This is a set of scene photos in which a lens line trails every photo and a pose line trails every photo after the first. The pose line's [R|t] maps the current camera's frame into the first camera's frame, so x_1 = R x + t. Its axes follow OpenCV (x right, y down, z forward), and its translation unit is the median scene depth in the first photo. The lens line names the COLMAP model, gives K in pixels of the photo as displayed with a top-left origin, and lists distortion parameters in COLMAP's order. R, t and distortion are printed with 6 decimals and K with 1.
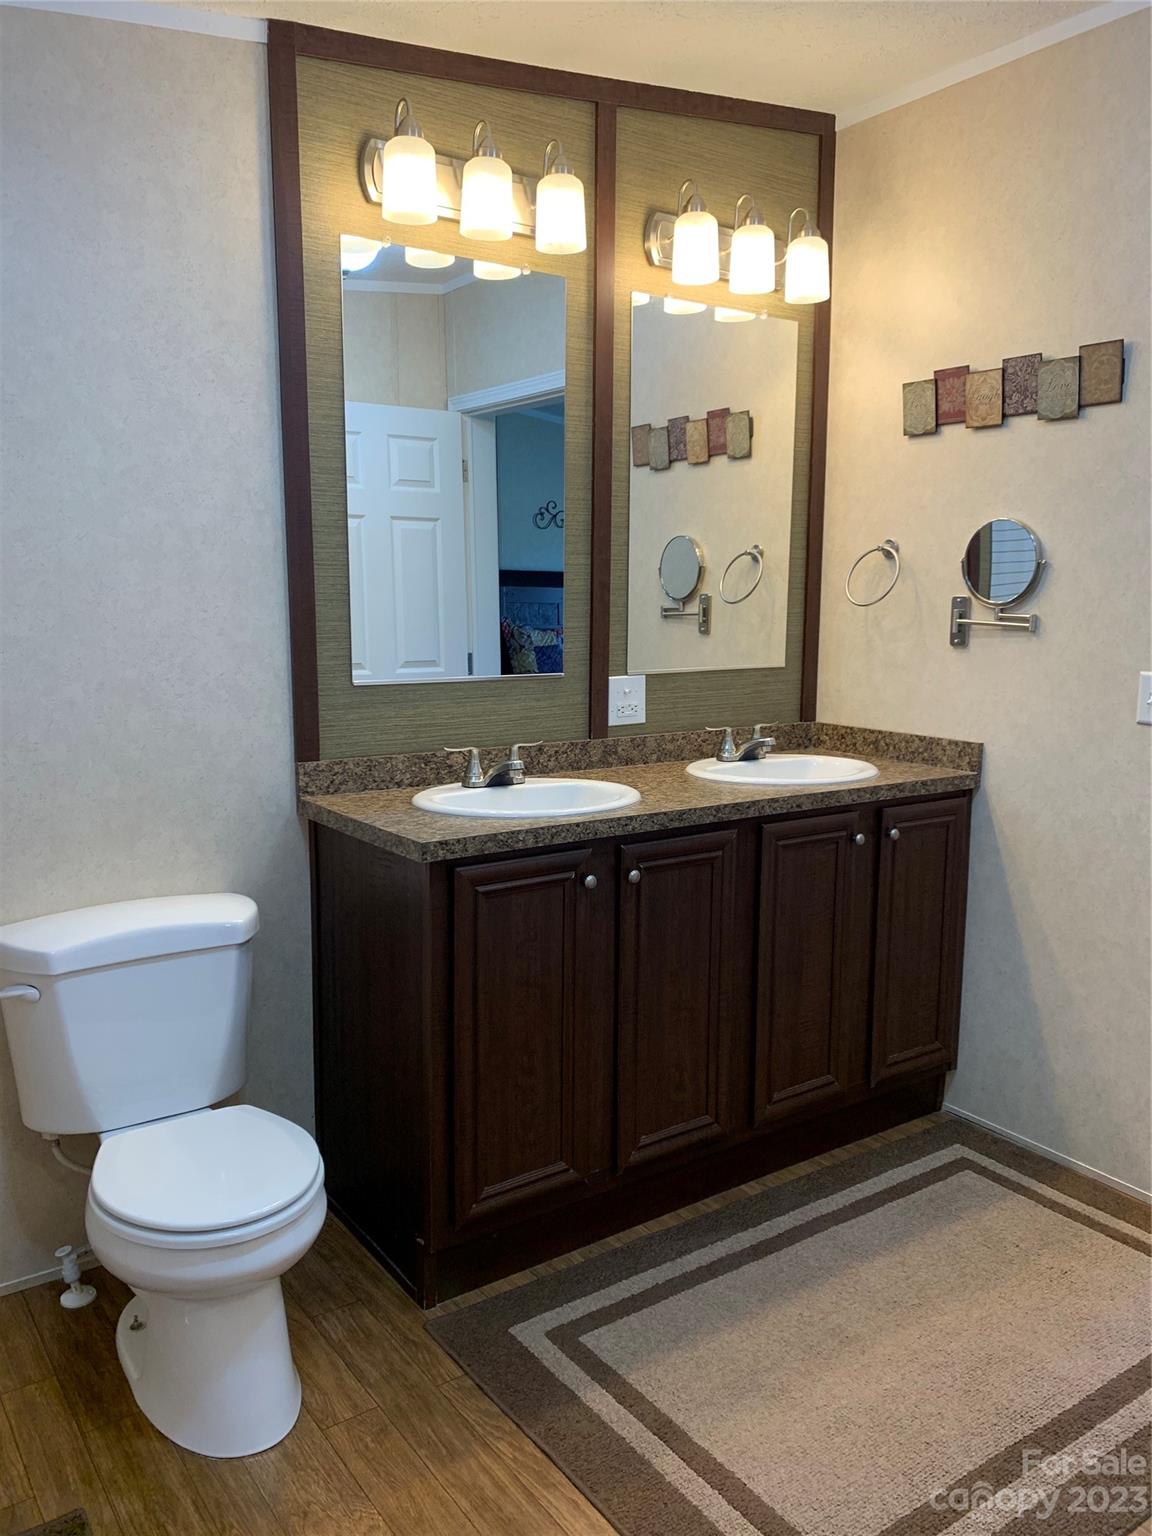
lens RADIAL K [[1199.3, 0, 578.7], [0, 1199.3, 776.5], [0, 0, 1]] dist [0.136272, -0.190008]
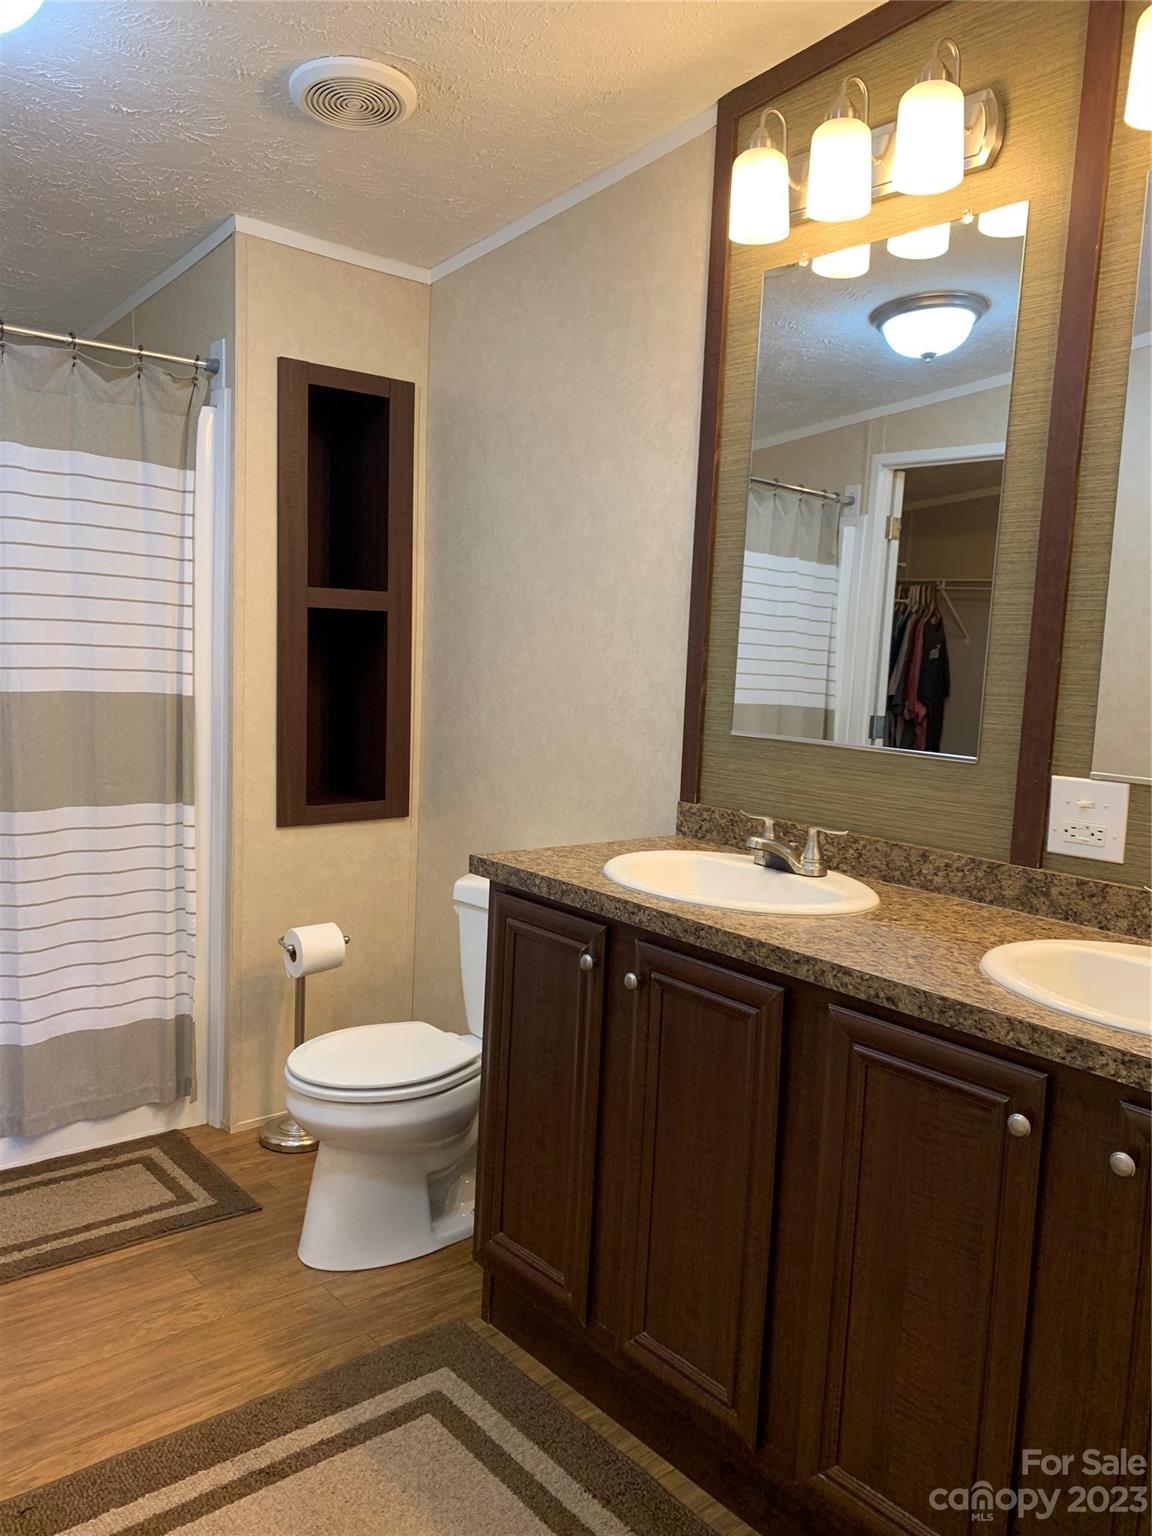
lens RADIAL K [[1199.3, 0, 578.7], [0, 1199.3, 776.5], [0, 0, 1]] dist [0.136272, -0.190008]
pose [[0.069349, 0.108031, -0.991726, 0.748663], [-0.198568, 0.975722, 0.092402, -0.105502], [0.977630, 0.190517, 0.089116, 0.791286]]
